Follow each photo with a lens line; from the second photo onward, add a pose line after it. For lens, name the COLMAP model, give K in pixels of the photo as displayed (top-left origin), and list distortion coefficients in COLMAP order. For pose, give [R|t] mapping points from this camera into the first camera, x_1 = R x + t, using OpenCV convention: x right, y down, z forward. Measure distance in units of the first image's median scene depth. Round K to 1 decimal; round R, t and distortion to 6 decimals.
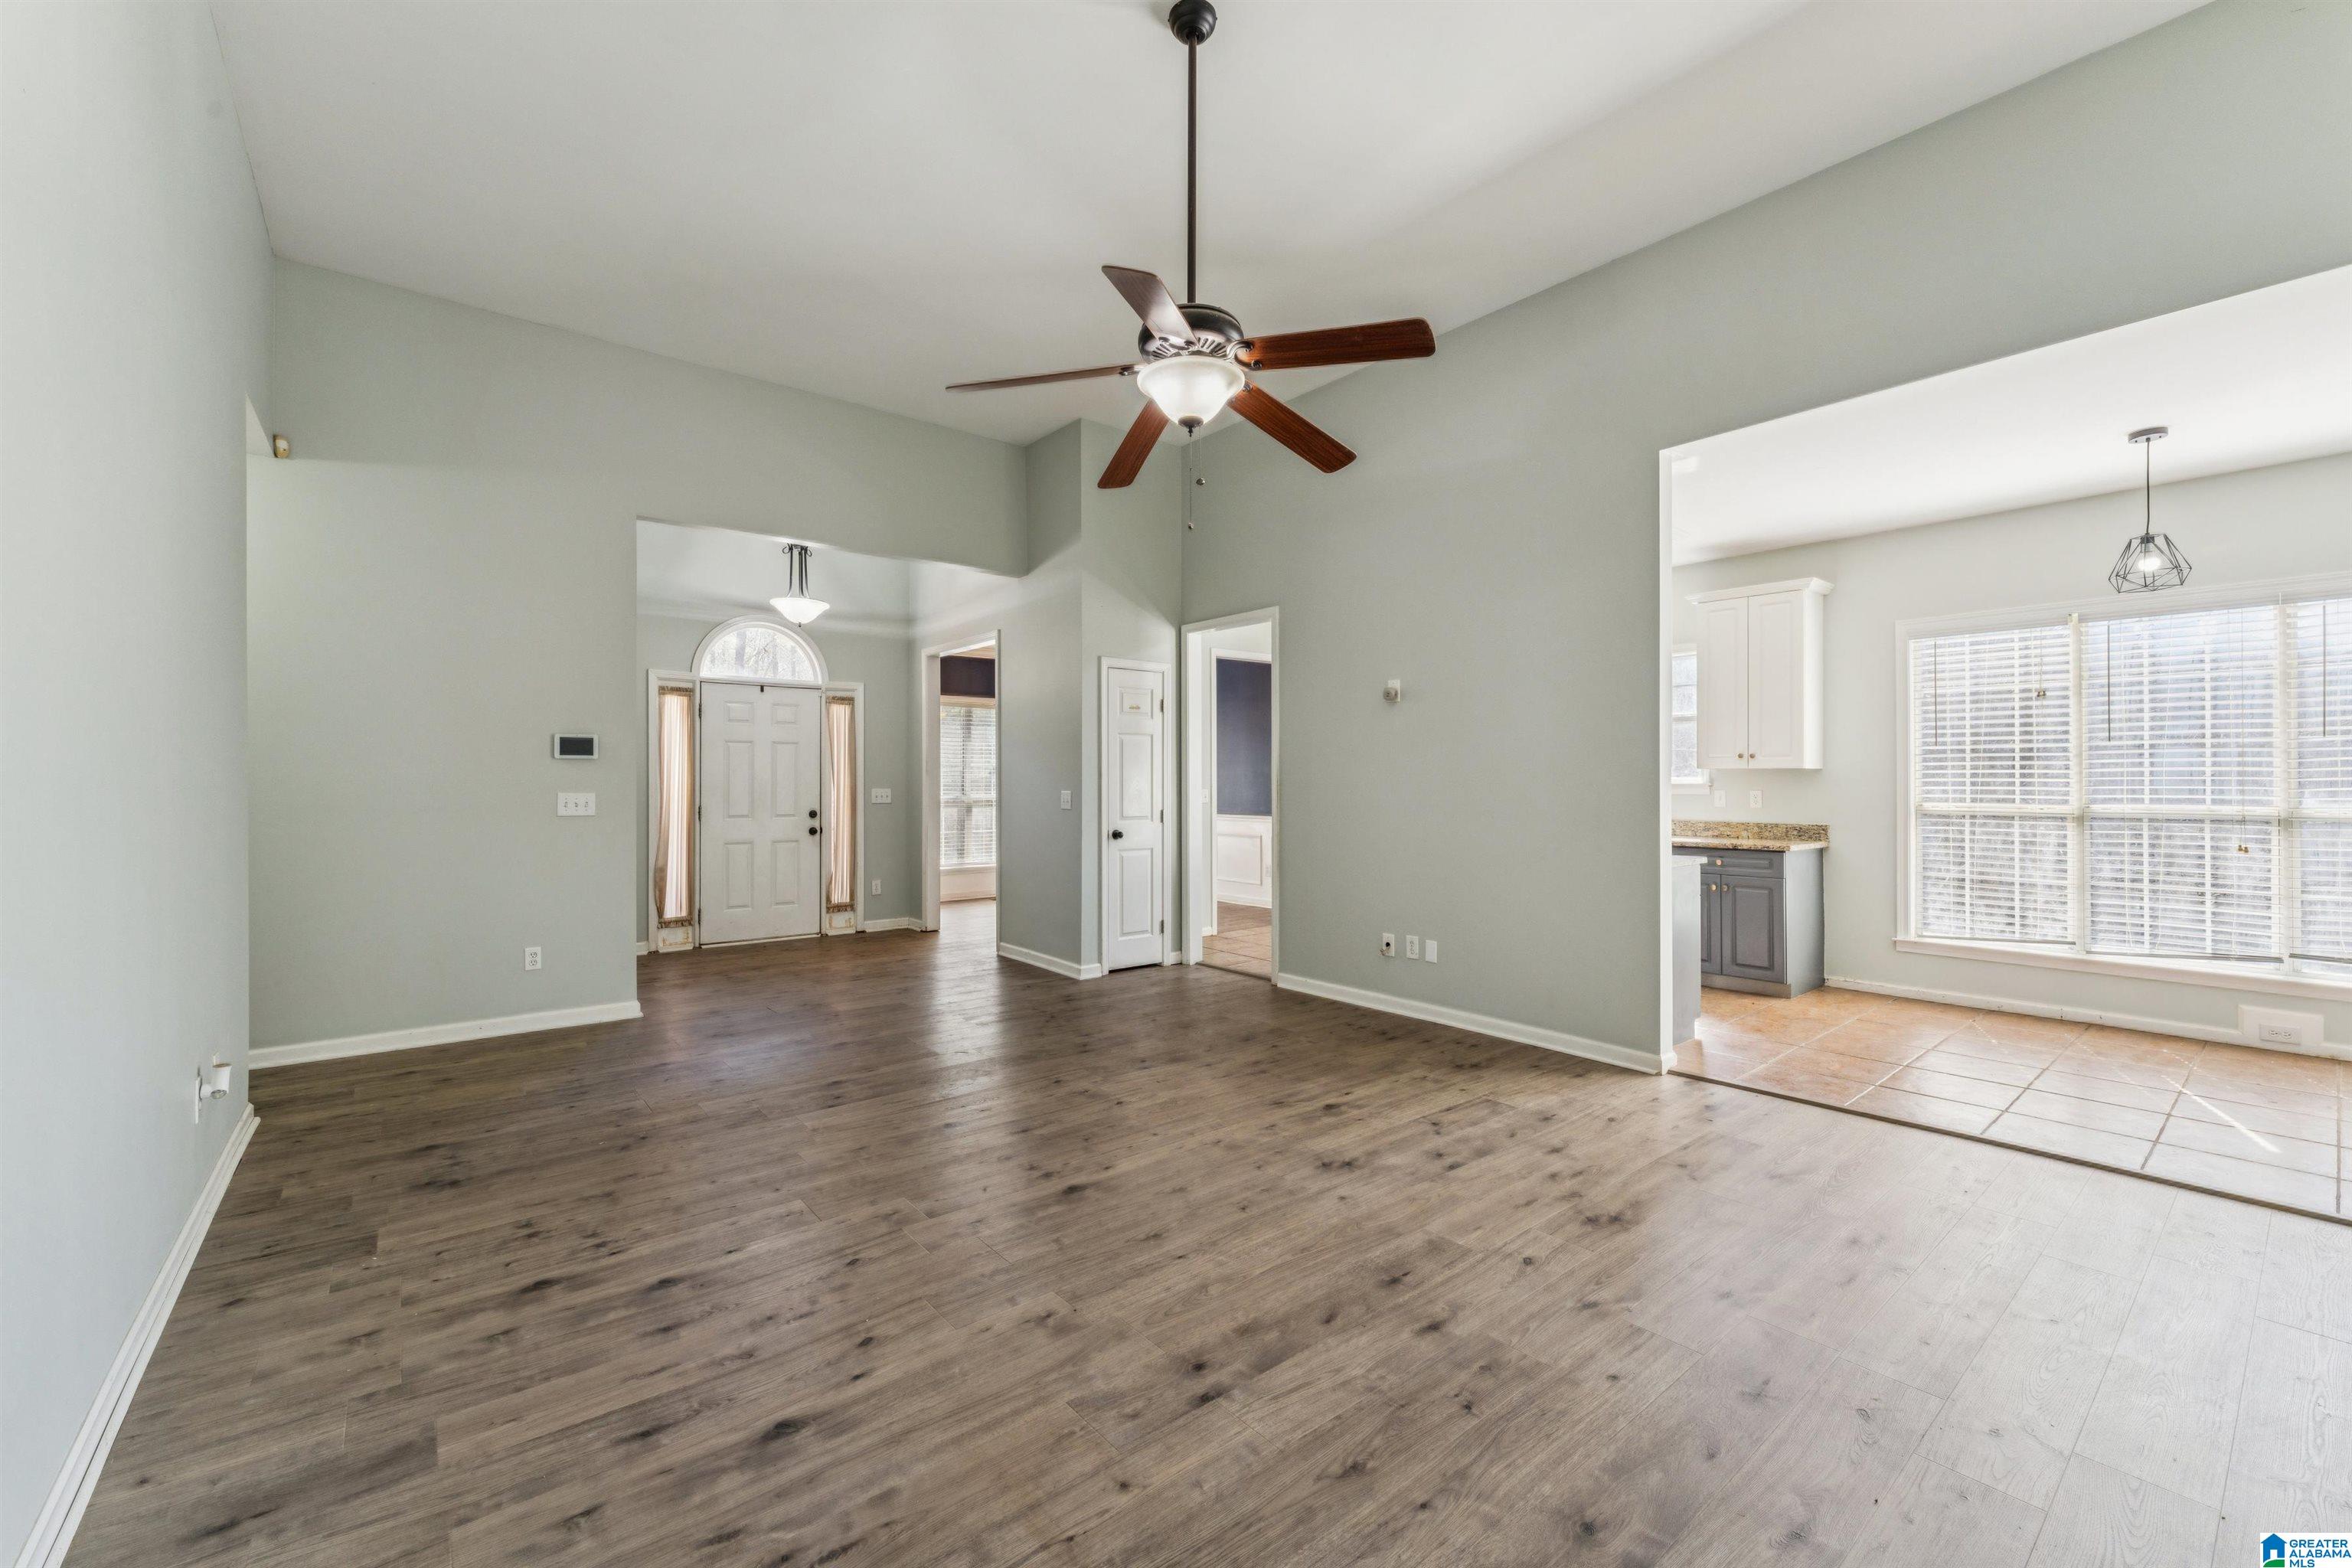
lens RADIAL K [[947.8, 0, 1172.6], [0, 947.8, 778.7], [0, 0, 1]] dist [0.000586, 0.000015]
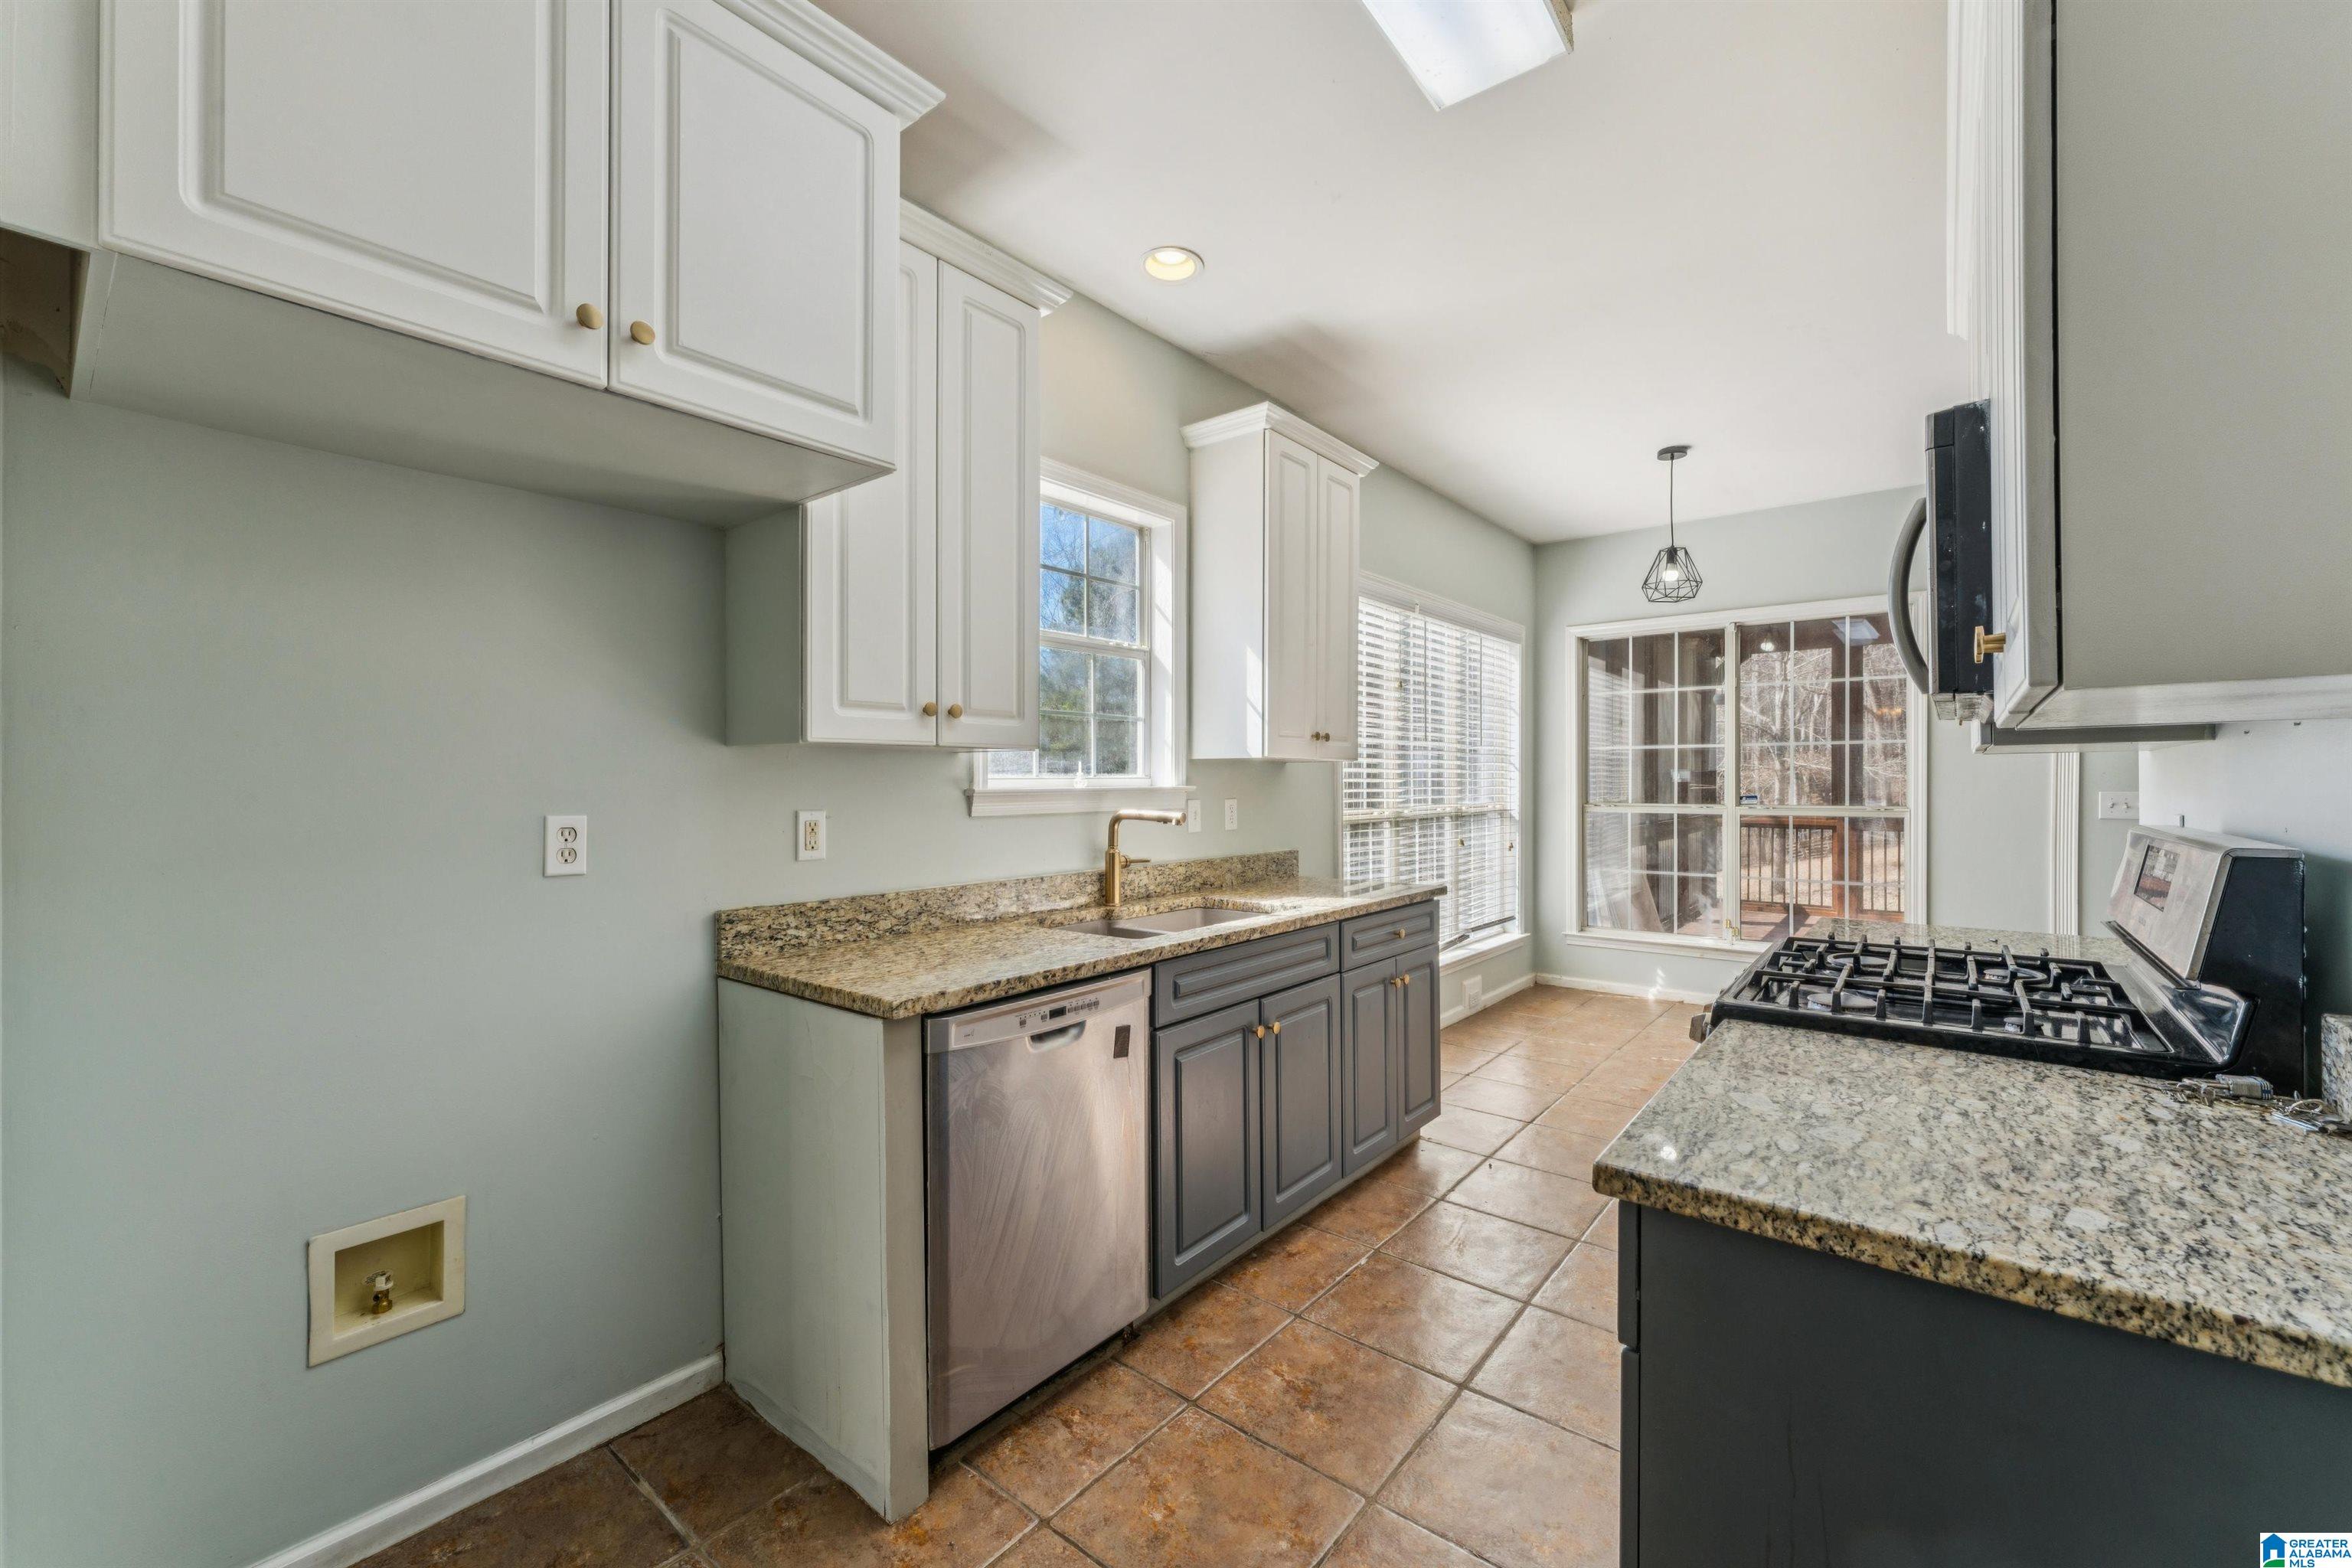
lens RADIAL K [[947.8, 0, 1172.3], [0, 947.8, 788.0], [0, 0, 1]] dist [0.000586, 0.000015]
pose [[-0.199781, 0.002278, 0.979838, 0.089791], [0.005267, 0.999985, -0.001251, 0.007996], [-0.979826, 0.004911, -0.199790, 1.488053]]
